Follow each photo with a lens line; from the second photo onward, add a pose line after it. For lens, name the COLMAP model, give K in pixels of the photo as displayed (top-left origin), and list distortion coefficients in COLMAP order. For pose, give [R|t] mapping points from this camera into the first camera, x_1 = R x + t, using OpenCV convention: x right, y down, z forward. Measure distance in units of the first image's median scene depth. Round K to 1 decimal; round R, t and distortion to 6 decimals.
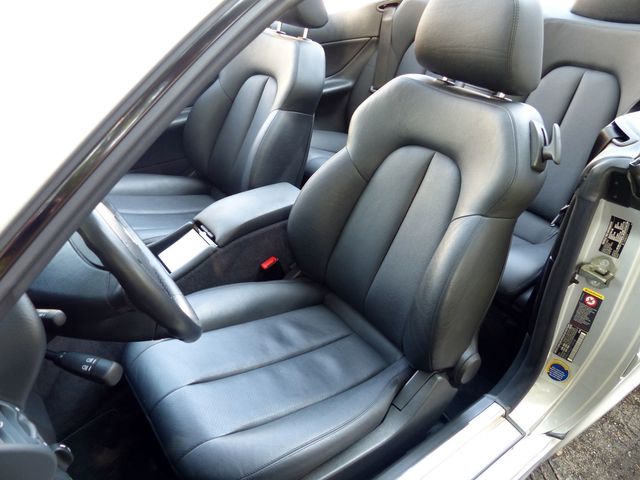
lens RADIAL K [[475.5, 0, 317.2], [0, 475.5, 238.8], [0, 0, 1]] dist [-0.013402, -0.007228]
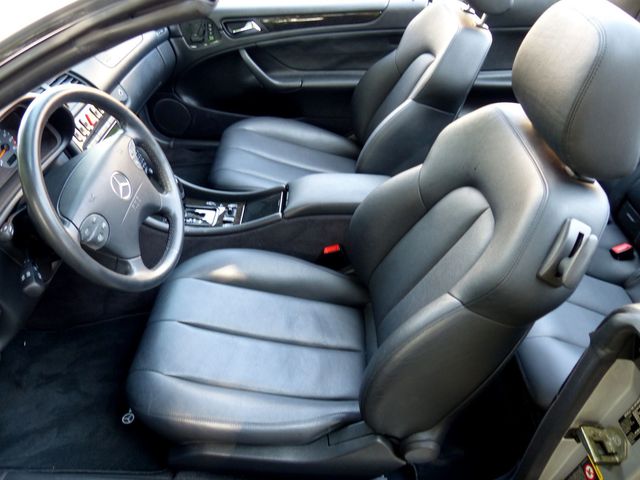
lens RADIAL K [[475.5, 0, 323.3], [0, 475.5, 240.7], [0, 0, 1]] dist [-0.013402, -0.007228]
pose [[0.794323, 0.381887, -0.472455, 0.313781], [-0.318678, 0.924050, 0.211130, -0.153409], [0.517199, -0.017144, 0.855693, 0.114596]]
